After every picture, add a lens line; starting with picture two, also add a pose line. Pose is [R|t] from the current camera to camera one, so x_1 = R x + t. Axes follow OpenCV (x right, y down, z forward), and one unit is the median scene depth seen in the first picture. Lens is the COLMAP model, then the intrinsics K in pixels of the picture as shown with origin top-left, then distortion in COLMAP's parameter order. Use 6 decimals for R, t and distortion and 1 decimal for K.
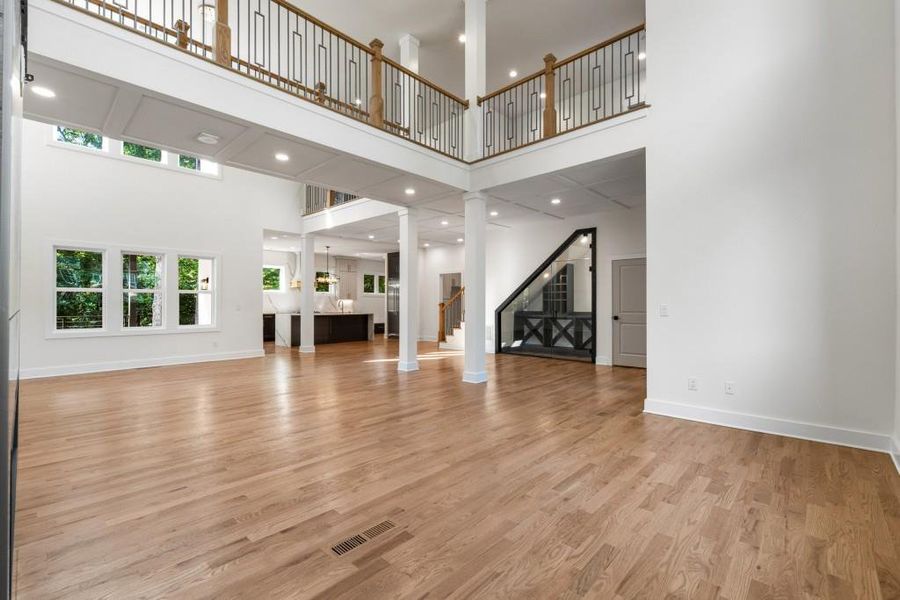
lens RADIAL K [[424.1, 0, 450.0], [0, 424.1, 300.0], [0, 0, 1]] dist [0.016726, -0.000197]
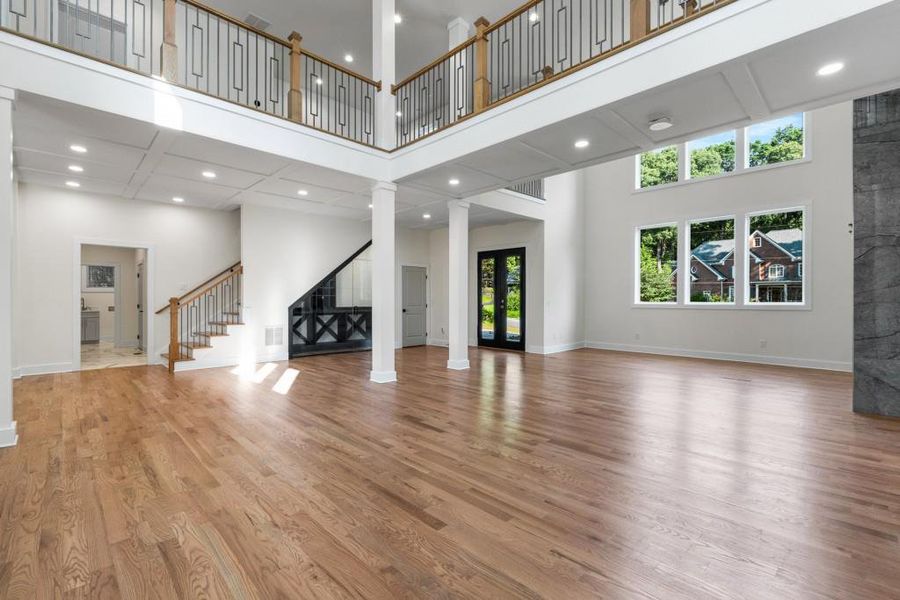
lens RADIAL K [[398.0, 0, 450.0], [0, 398.0, 300.0], [0, 0, 1]] dist [-0.000749, -0.000618]
pose [[0.017662, -0.000024, 0.999844, -0.667523], [-0.012759, 0.999919, 0.000249, 0.005561], [-0.999763, -0.012762, 0.017661, 0.669226]]
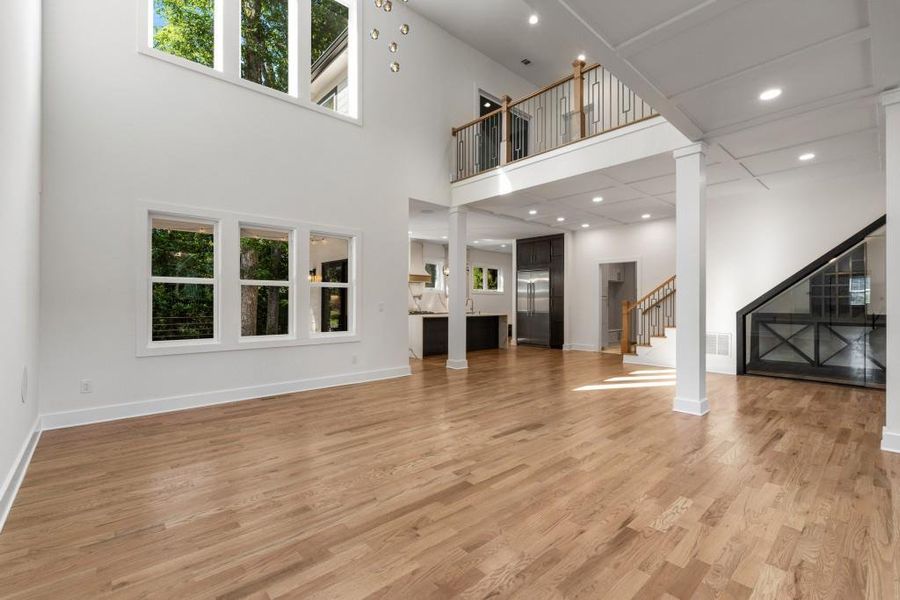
lens RADIAL K [[398.0, 0, 450.0], [0, 398.0, 300.0], [0, 0, 1]] dist [-0.000749, -0.000618]
pose [[0.997951, 0.001824, -0.063957, -0.319197], [-0.001429, 0.999980, 0.006212, 0.001260], [0.063967, -0.006108, 0.997933, 0.321345]]
